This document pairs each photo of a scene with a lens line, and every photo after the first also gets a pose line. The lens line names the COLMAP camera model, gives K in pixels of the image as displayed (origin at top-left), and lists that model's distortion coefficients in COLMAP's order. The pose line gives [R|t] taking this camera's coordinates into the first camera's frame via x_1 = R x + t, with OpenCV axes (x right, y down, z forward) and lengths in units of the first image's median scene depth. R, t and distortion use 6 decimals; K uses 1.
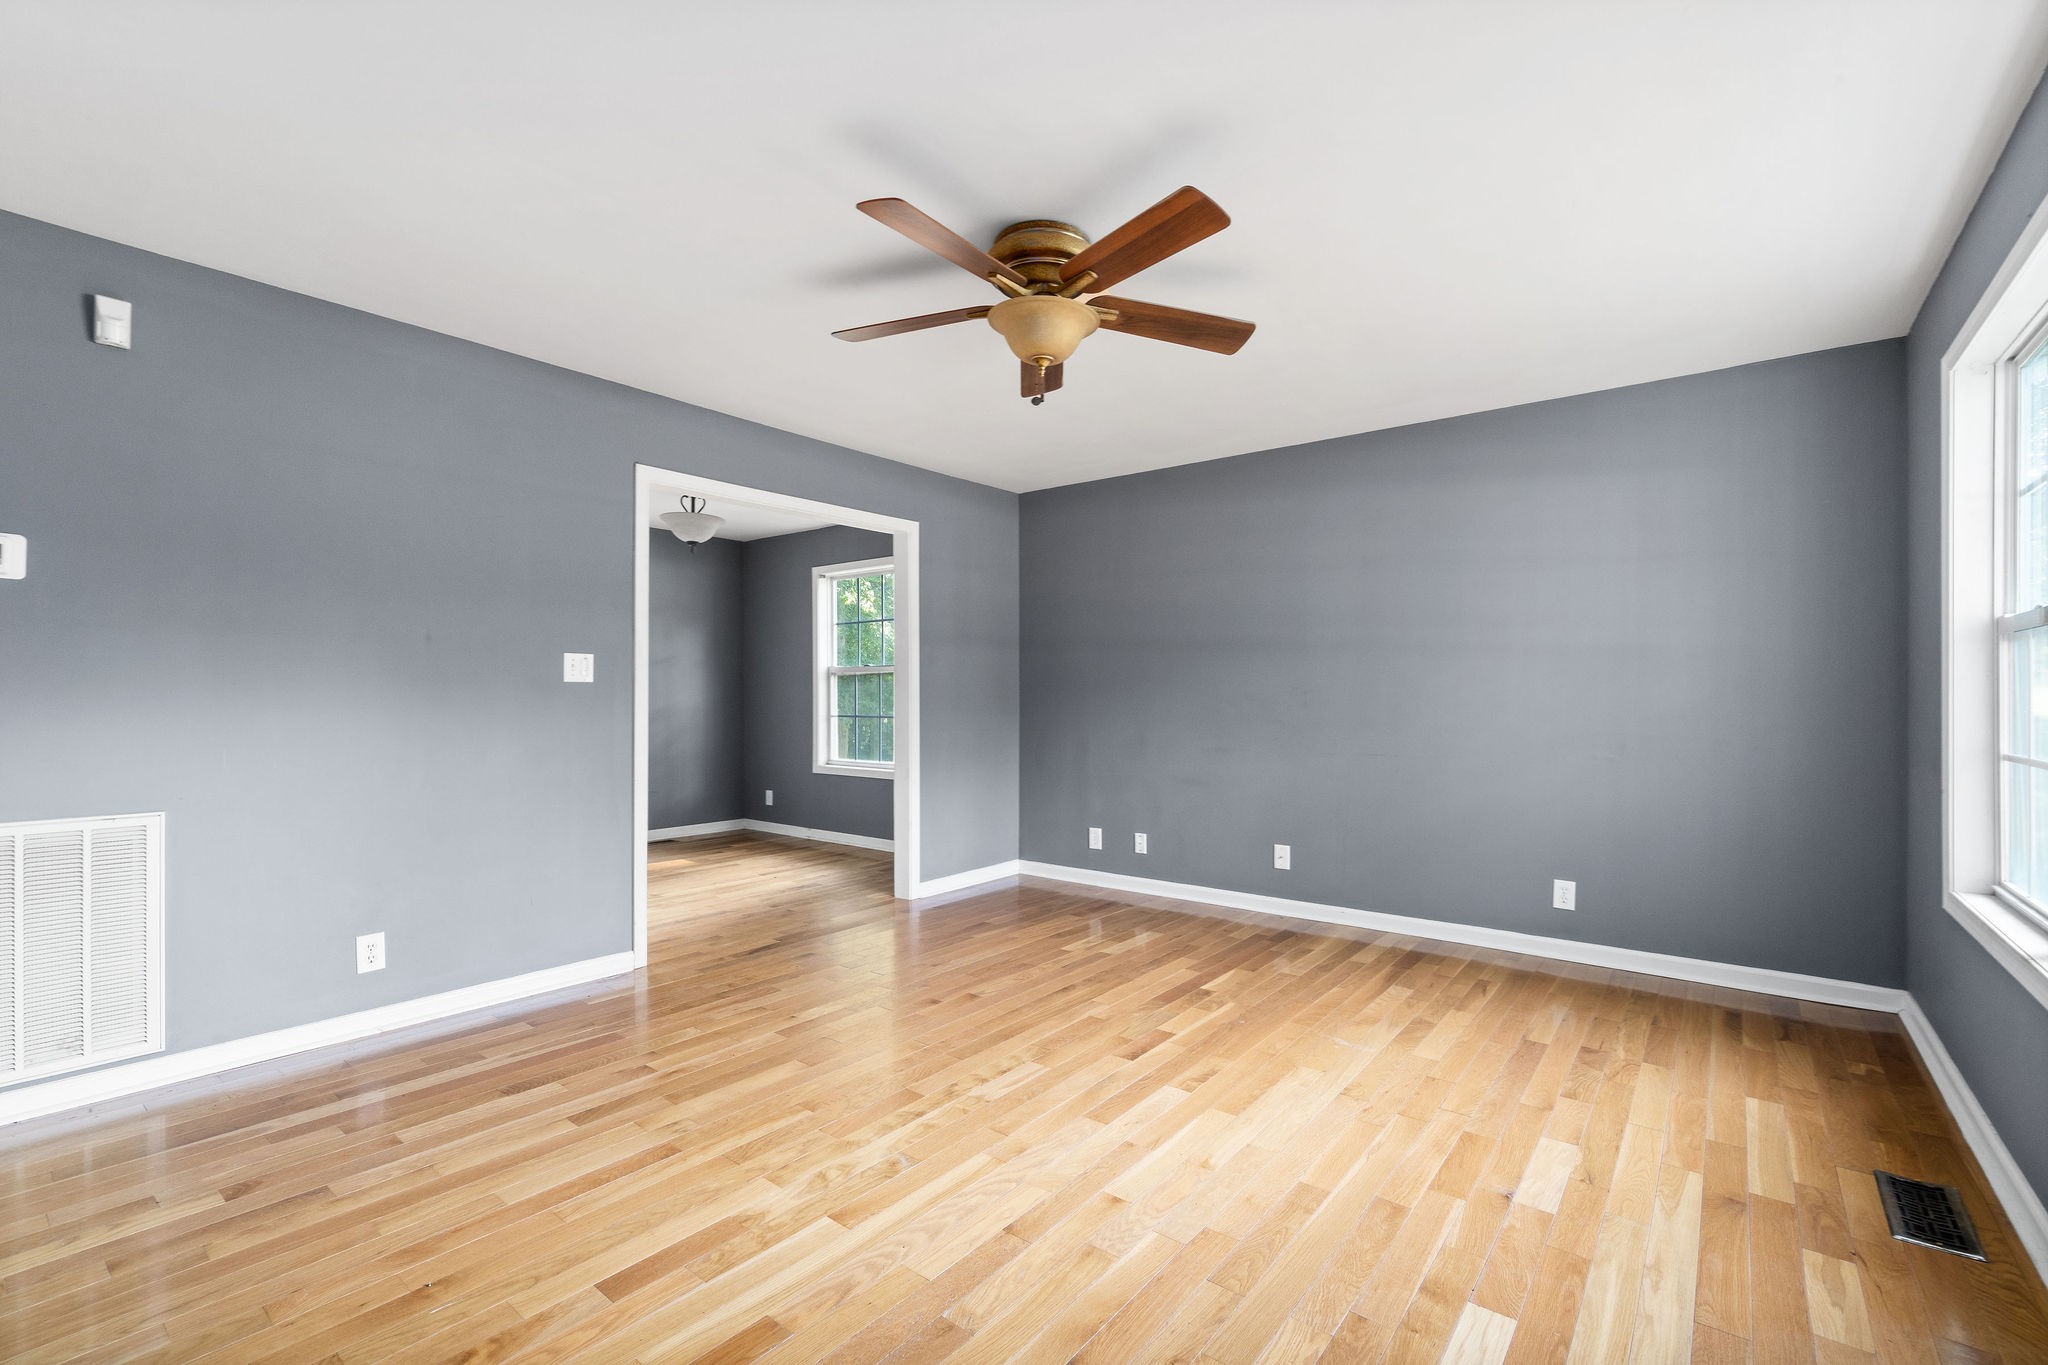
lens RADIAL K [[892.9, 0, 1020.1], [0, 892.9, 699.5], [0, 0, 1]] dist [-0.016770, 0.007947]
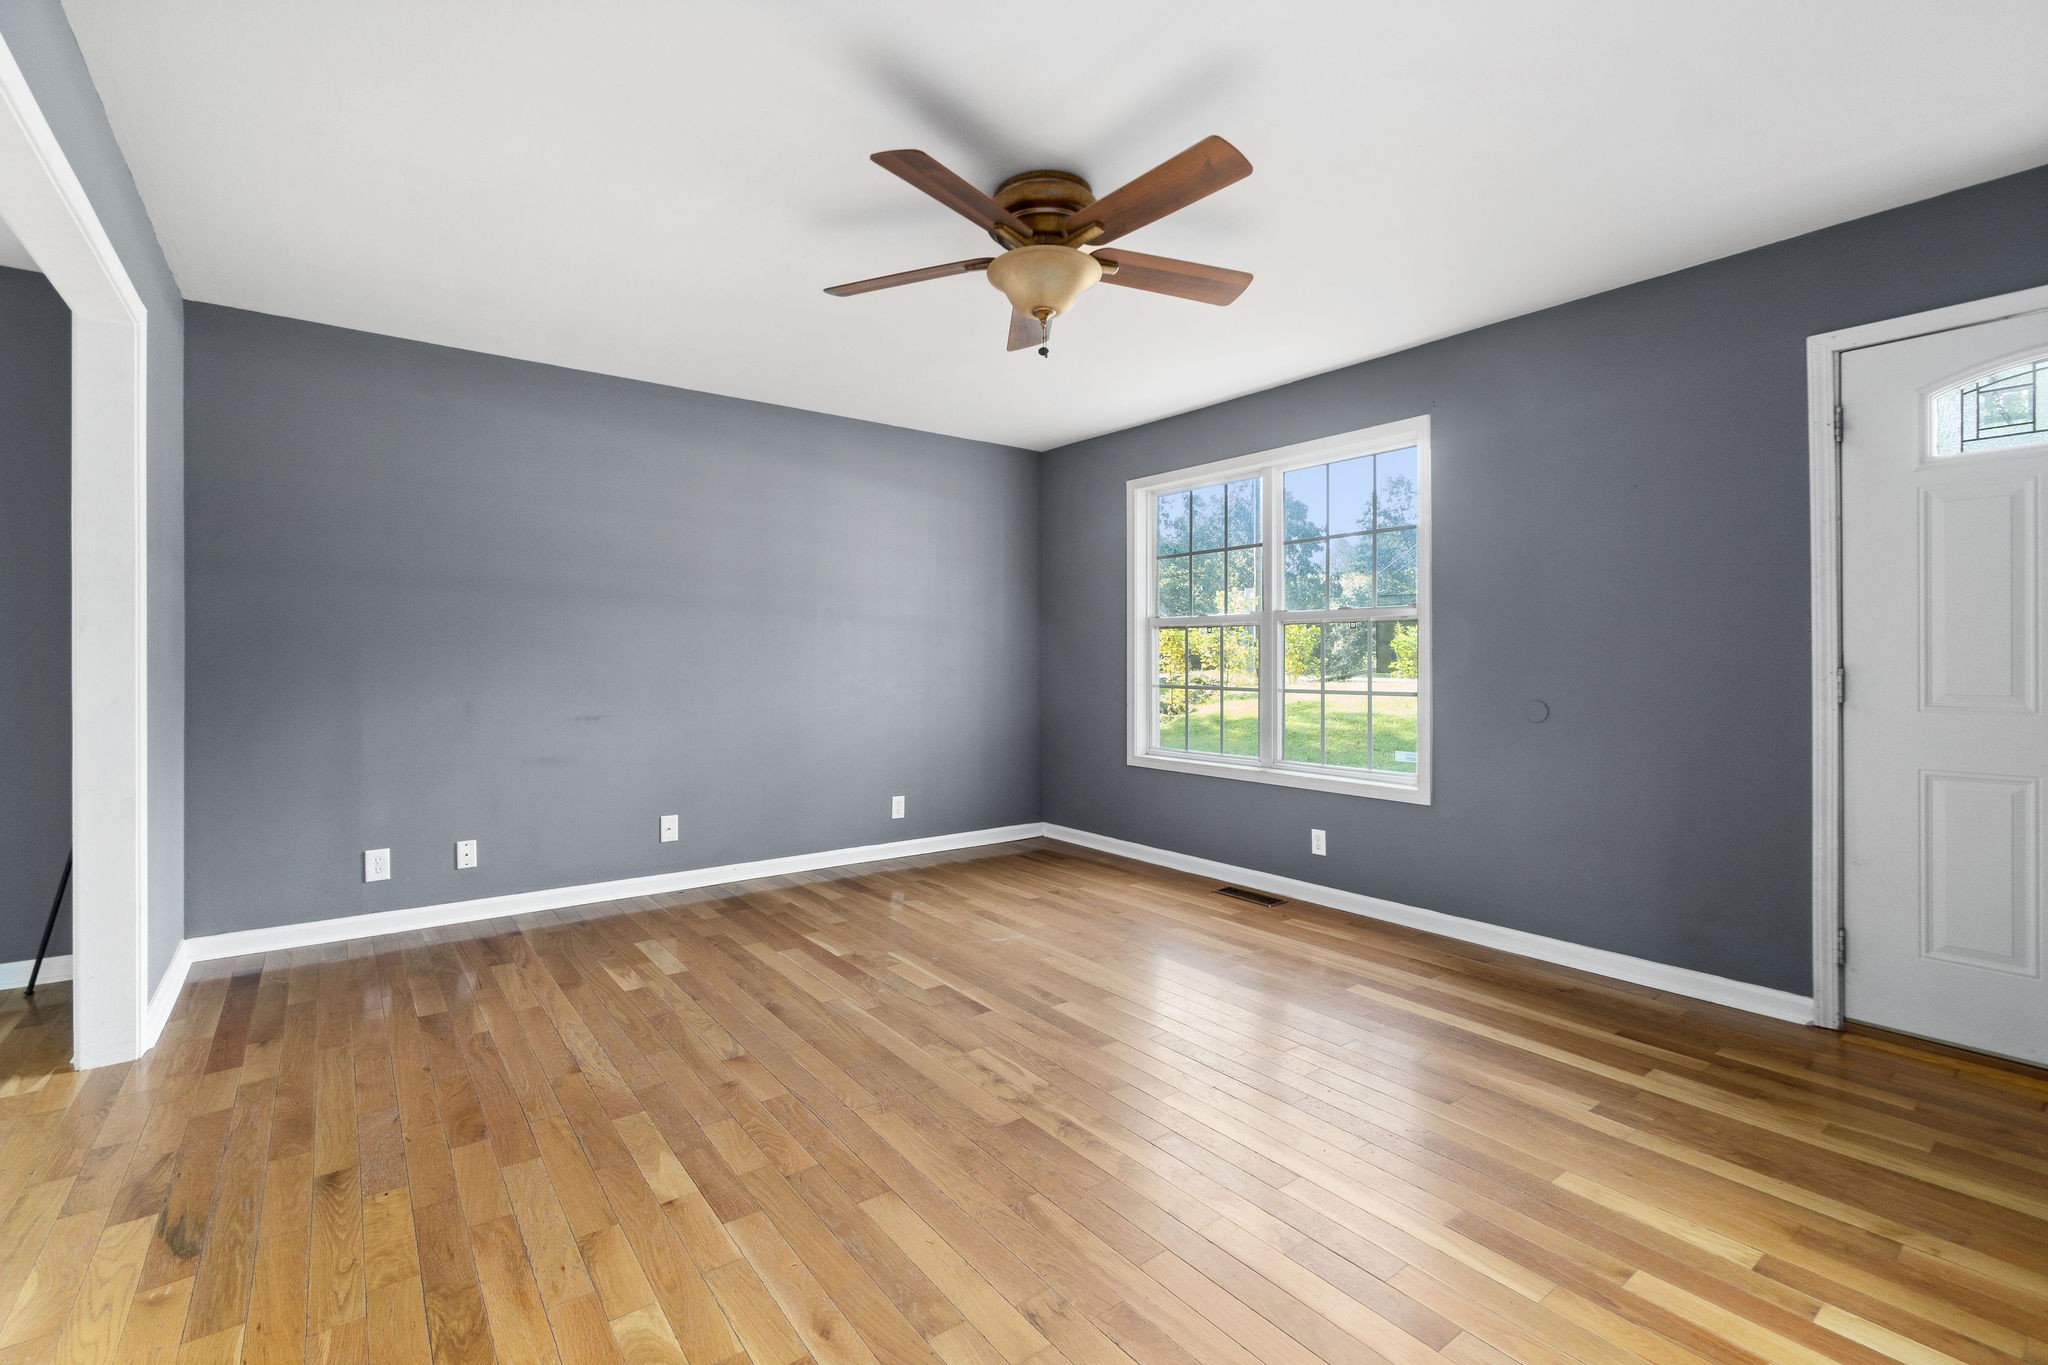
lens RADIAL K [[898.6, 0, 988.6], [0, 898.6, 658.0], [0, 0, 1]] dist [-0.003705, -0.000613]
pose [[0.261019, -0.001393, 0.965333, -0.898340], [0.001319, 0.999999, 0.001087, -0.001024], [-0.965333, 0.000990, 0.261020, 0.756369]]
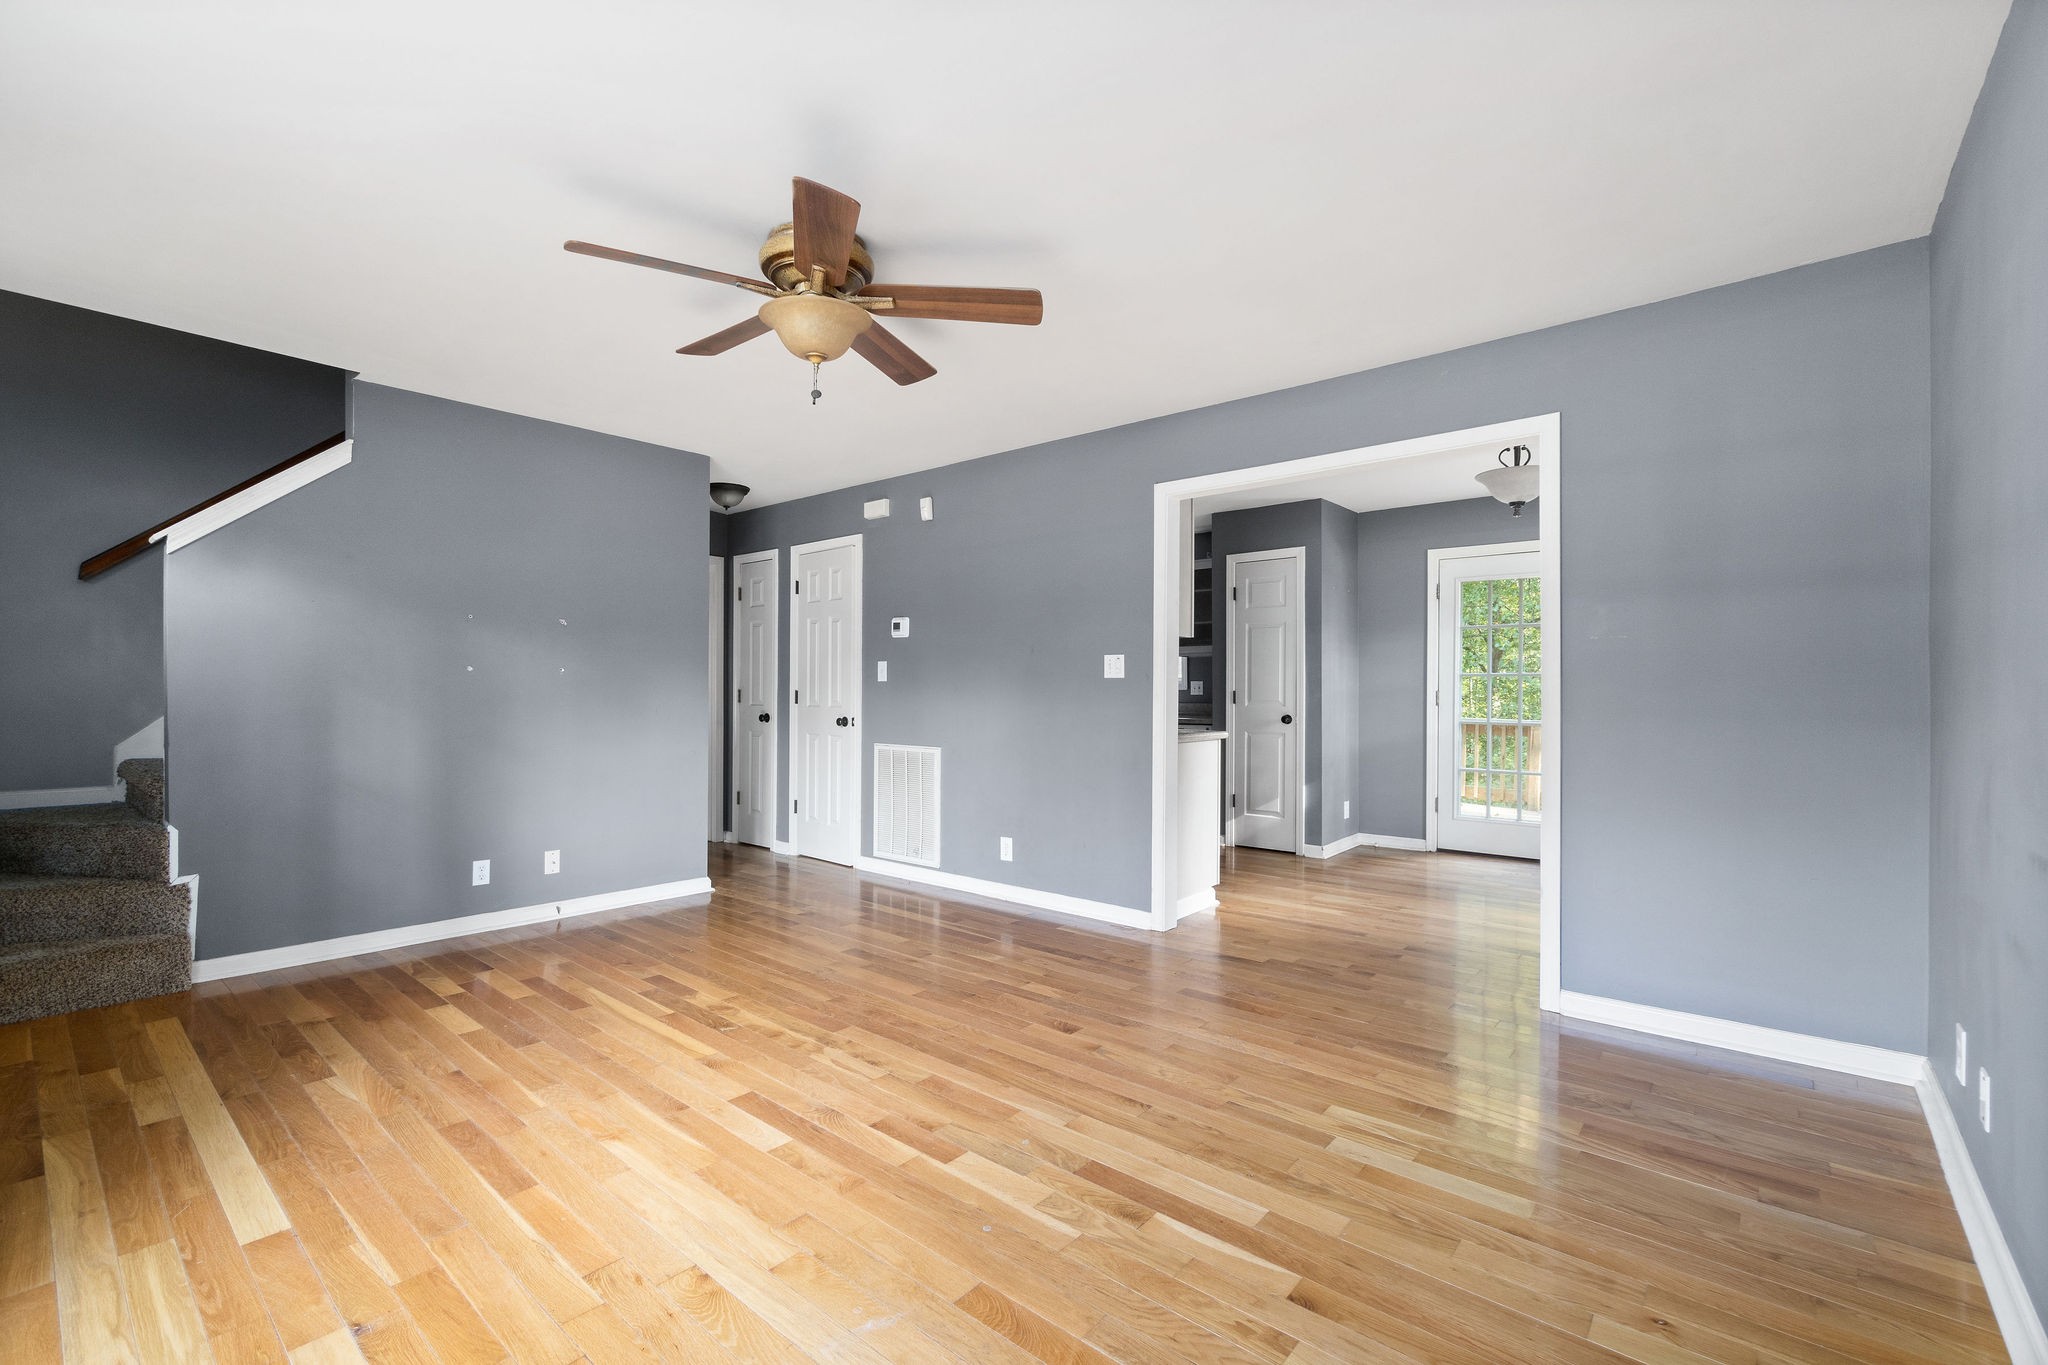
lens RADIAL K [[889.2, 0, 1009.7], [0, 889.2, 681.6], [0, 0, 1]] dist [-0.001654, 0.000012]
pose [[-0.041532, -0.011708, -0.999069, 0.980434], [-0.006724, 0.999912, -0.011438, 0.001580], [0.999115, 0.006242, -0.041607, 1.198372]]
